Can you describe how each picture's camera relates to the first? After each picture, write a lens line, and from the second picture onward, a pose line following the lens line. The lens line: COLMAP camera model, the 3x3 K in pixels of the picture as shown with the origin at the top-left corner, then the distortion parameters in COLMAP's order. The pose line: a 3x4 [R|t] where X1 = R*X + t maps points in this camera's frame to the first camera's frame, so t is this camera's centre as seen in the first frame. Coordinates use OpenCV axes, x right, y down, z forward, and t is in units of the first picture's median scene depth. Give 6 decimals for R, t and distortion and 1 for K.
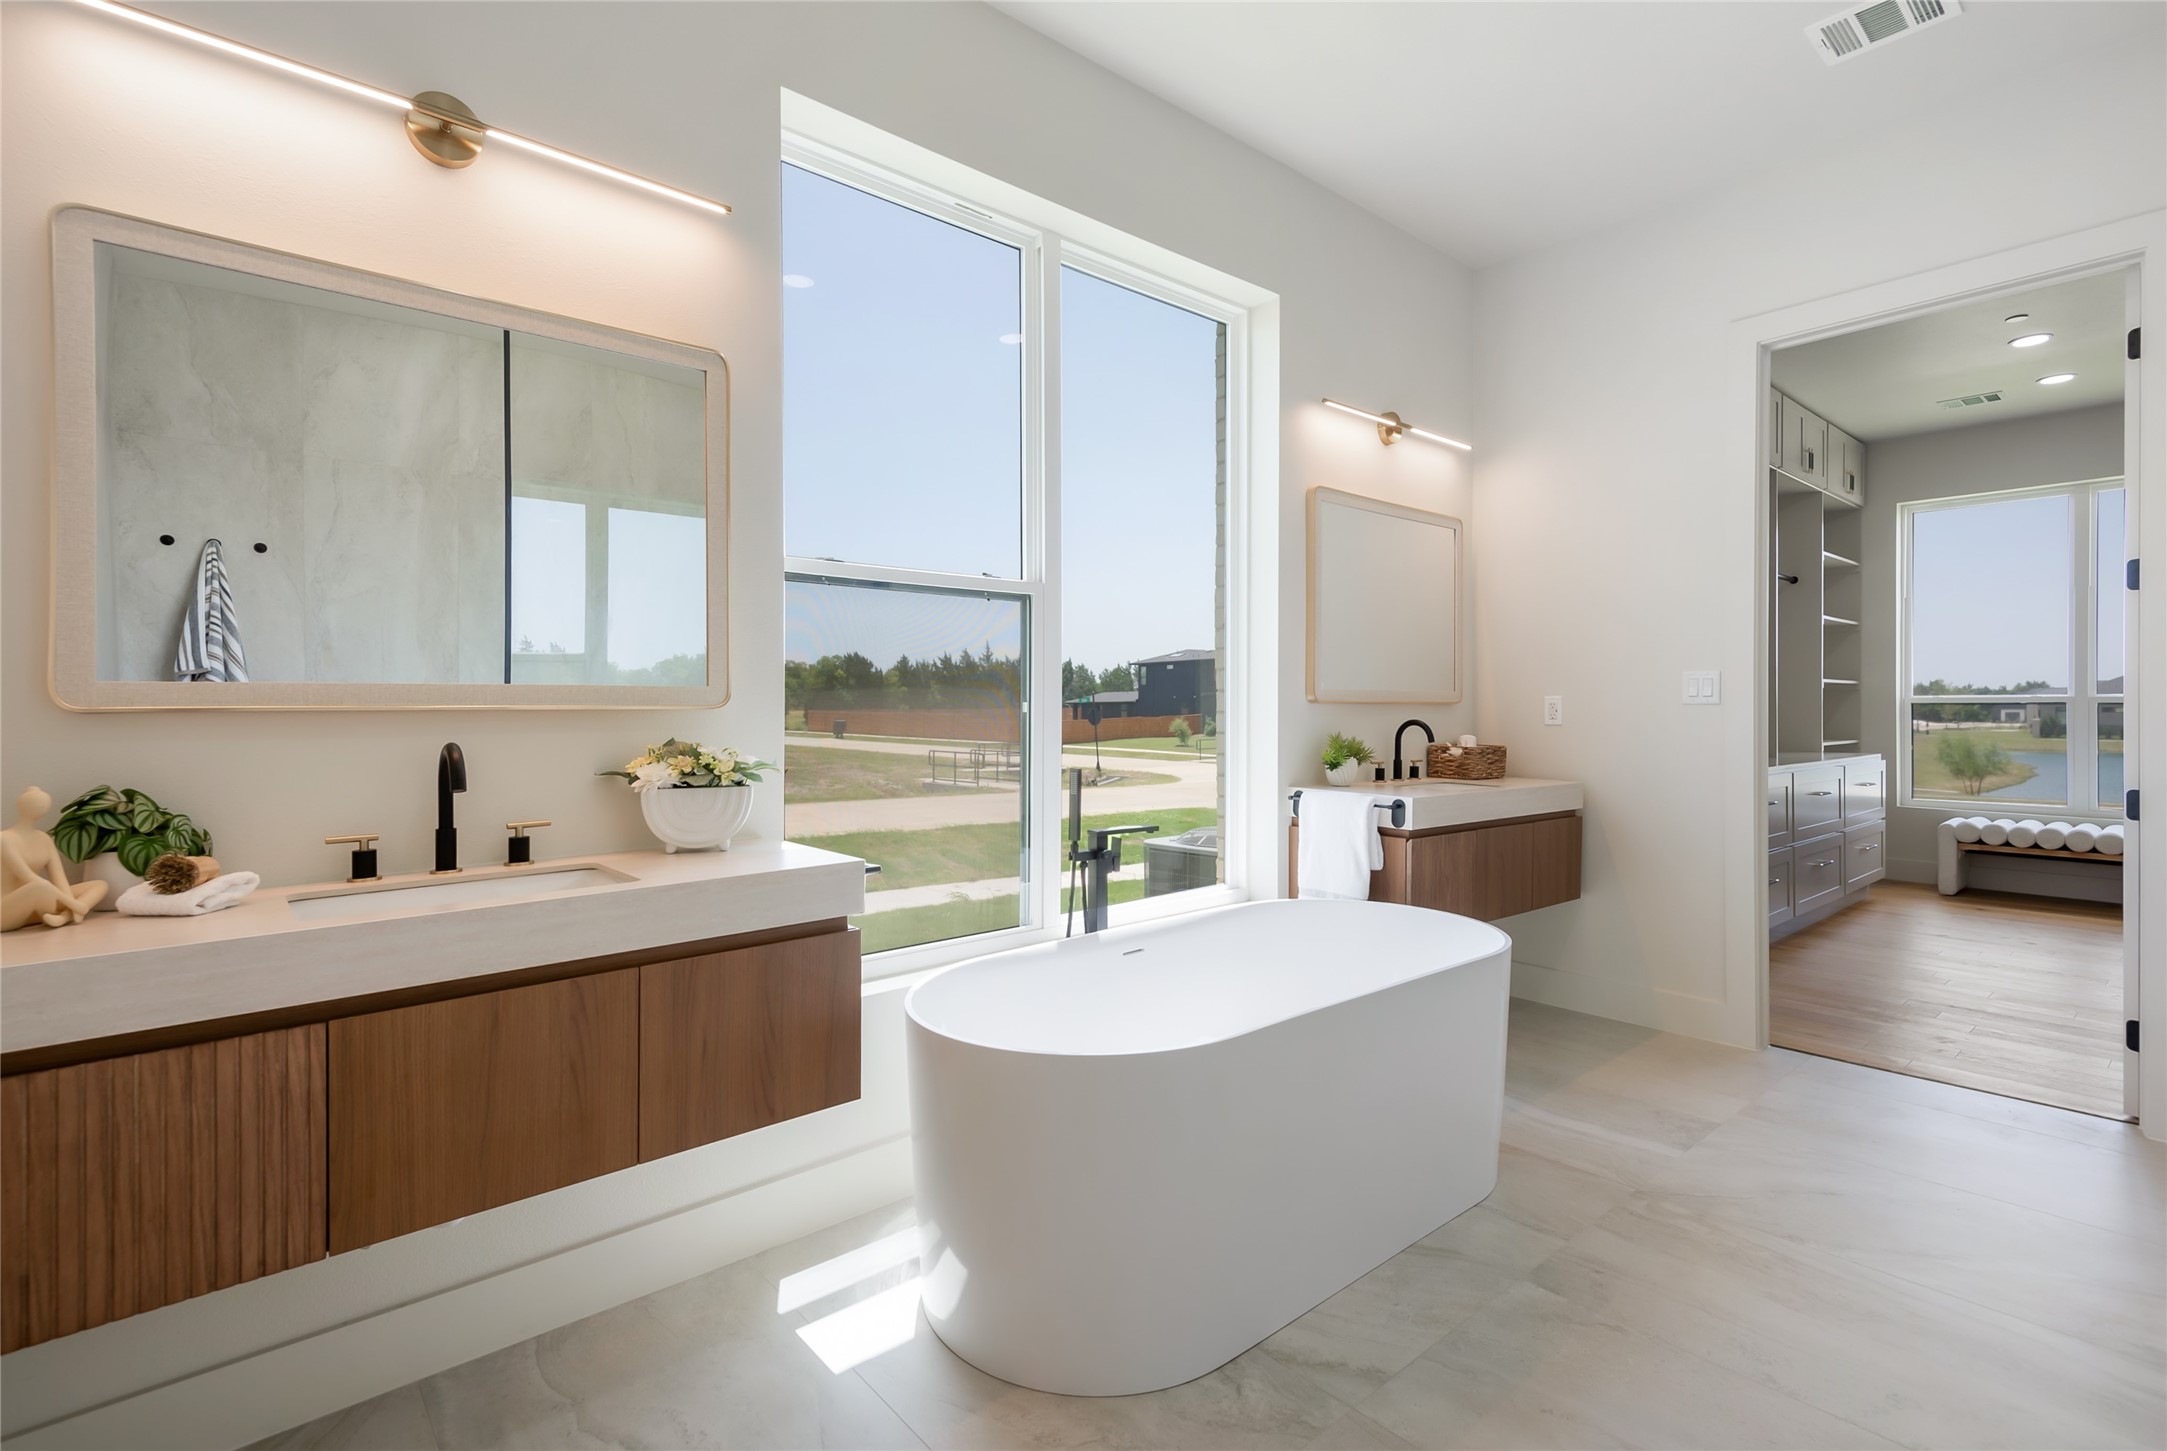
lens RADIAL K [[1018.7, 0, 1083.5], [0, 1018.7, 725.5], [0, 0, 1]] dist [0.001048, 0.000187]
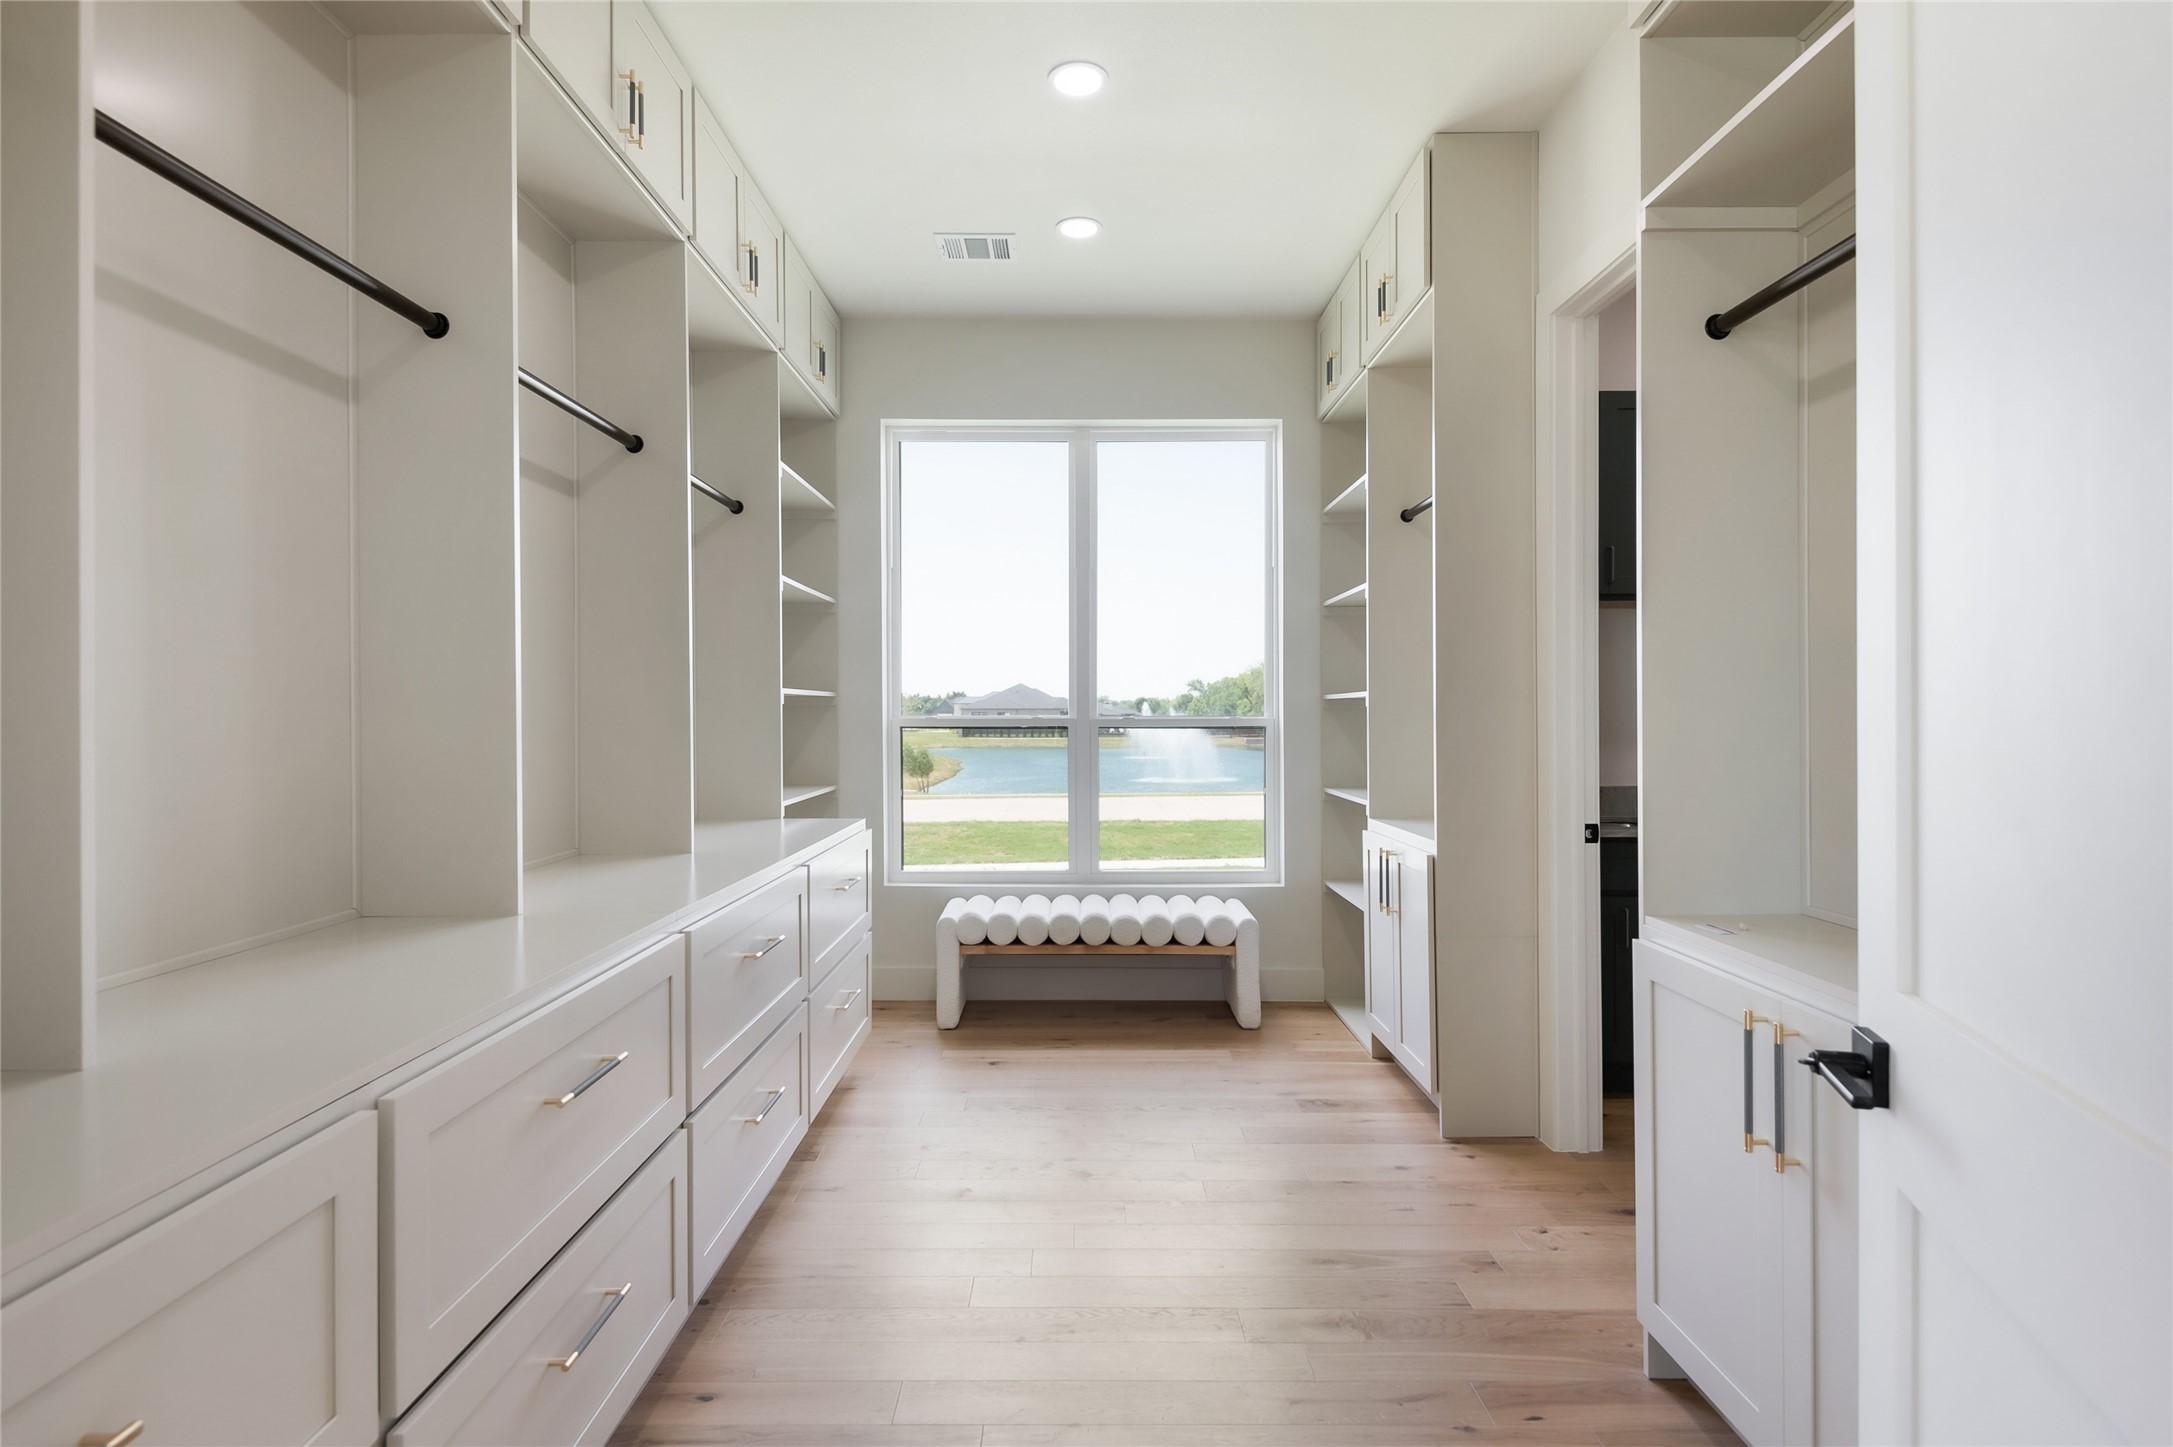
lens RADIAL K [[1084.1, 0, 1085.2], [0, 1084.1, 716.6], [0, 0, 1]] dist [0.042769, -0.026173]
pose [[0.644537, 0.001197, 0.764572, 0.369062], [0.007114, 0.999946, -0.007563, -0.023604], [-0.764540, 0.010314, 0.644494, 0.477488]]
